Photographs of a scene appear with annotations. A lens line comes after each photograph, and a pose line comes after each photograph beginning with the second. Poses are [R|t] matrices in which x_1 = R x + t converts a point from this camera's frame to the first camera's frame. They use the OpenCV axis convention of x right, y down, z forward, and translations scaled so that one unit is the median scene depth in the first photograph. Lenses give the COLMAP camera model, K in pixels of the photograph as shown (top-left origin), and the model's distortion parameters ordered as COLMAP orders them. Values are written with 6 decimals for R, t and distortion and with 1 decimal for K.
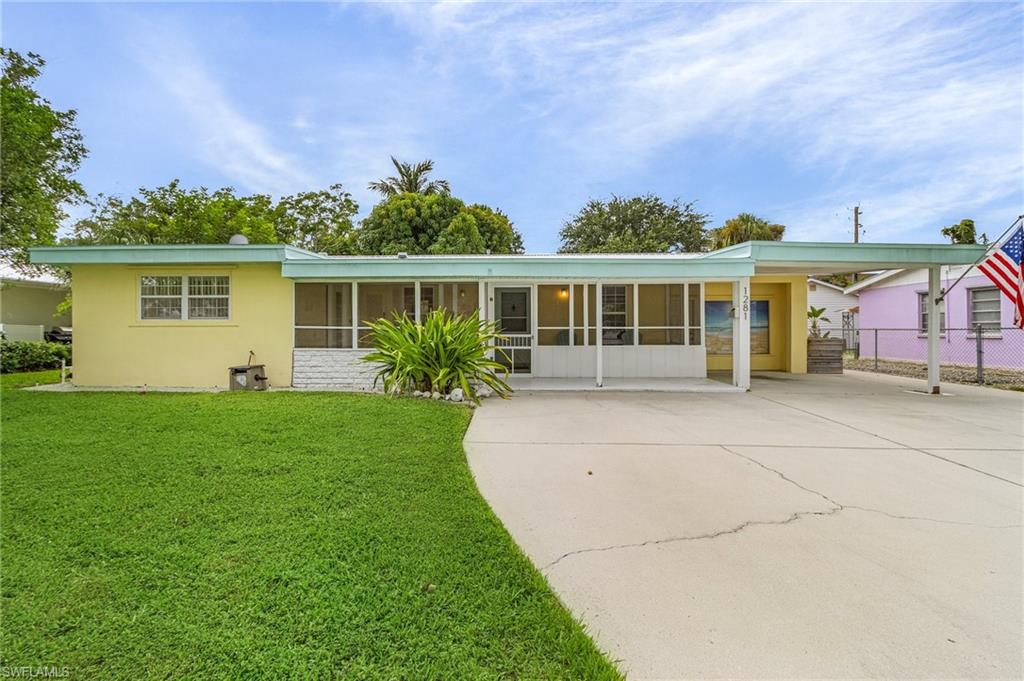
lens RADIAL K [[473.3, 0, 508.2], [0, 473.3, 337.7], [0, 0, 1]] dist [-0.002681, -0.000341]
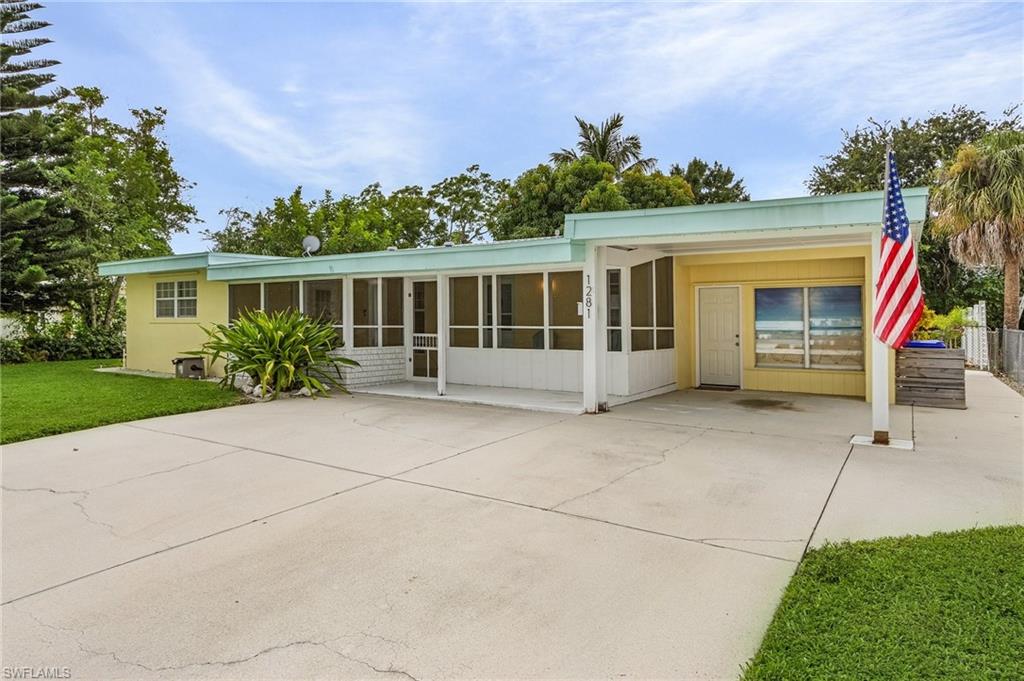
lens RADIAL K [[621.1, 0, 513.8], [0, 621.1, 333.1], [0, 0, 1]] dist [0.004686, 0.000462]
pose [[0.854238, 0.012563, -0.519730, 0.759316], [-0.016972, 0.999849, -0.003728, -0.006867], [0.519604, 0.012006, 0.854323, 0.084404]]
